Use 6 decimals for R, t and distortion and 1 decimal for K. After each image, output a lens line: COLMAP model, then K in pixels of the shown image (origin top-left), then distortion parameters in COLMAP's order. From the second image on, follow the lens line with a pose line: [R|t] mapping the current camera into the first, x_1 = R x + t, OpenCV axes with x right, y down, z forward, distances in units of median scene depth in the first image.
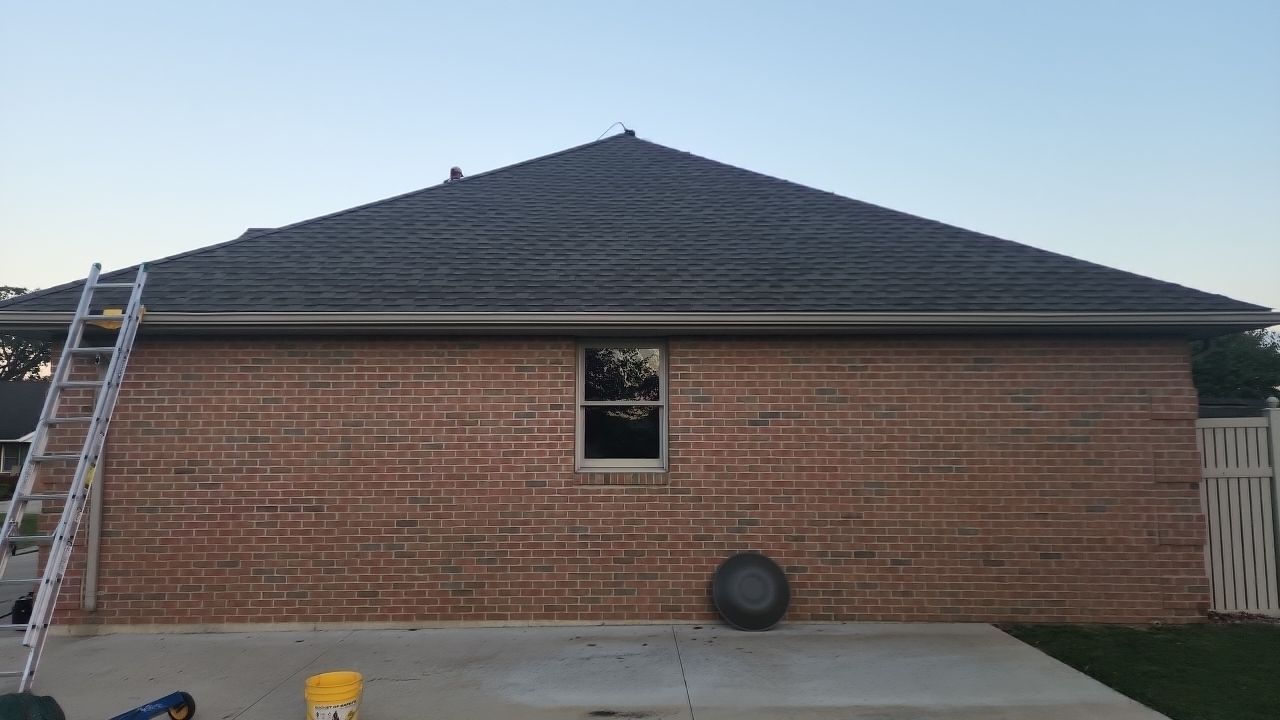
lens RADIAL K [[866.6, 0, 627.1], [0, 866.6, 350.2], [0, 0, 1]] dist [0.088066, -0.092332]
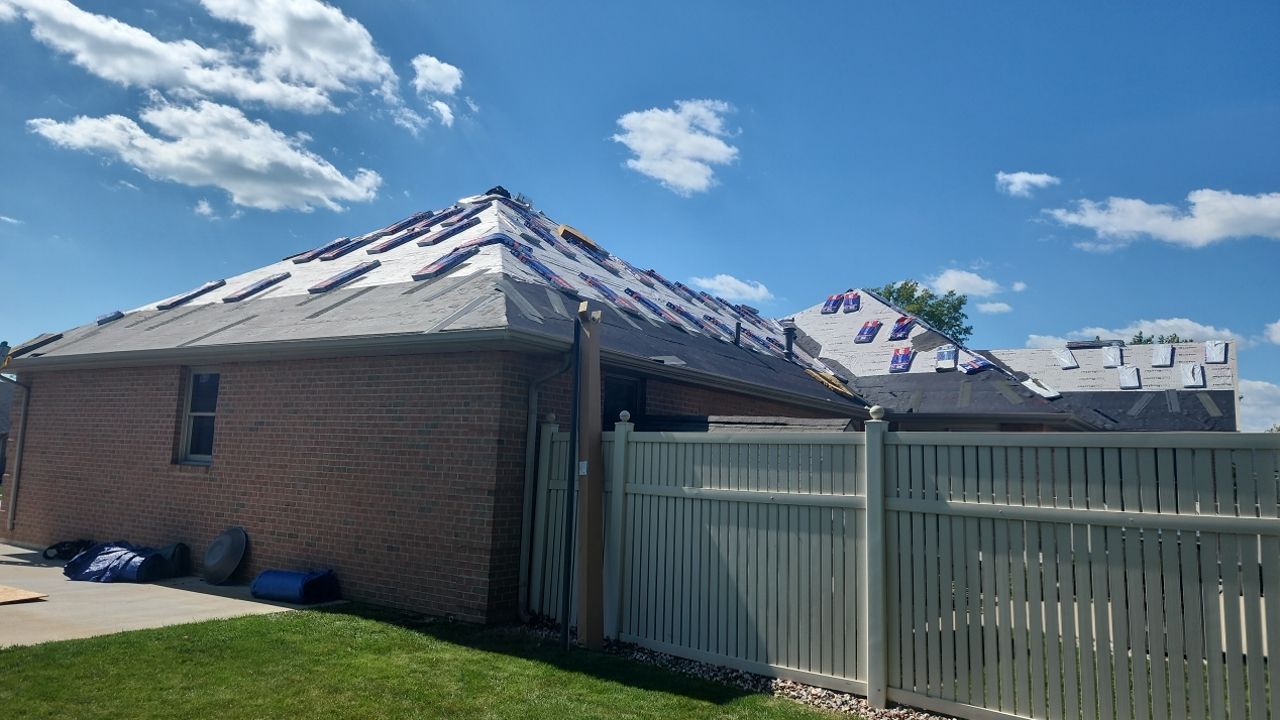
lens RADIAL K [[866.6, 0, 627.1], [0, 866.6, 350.2], [0, 0, 1]] dist [0.088066, -0.092332]
pose [[0.831540, -0.034256, -0.554407, 1.348833], [0.027995, 0.999413, -0.019764, 0.007354], [0.554759, 0.000914, 0.832011, 0.221245]]
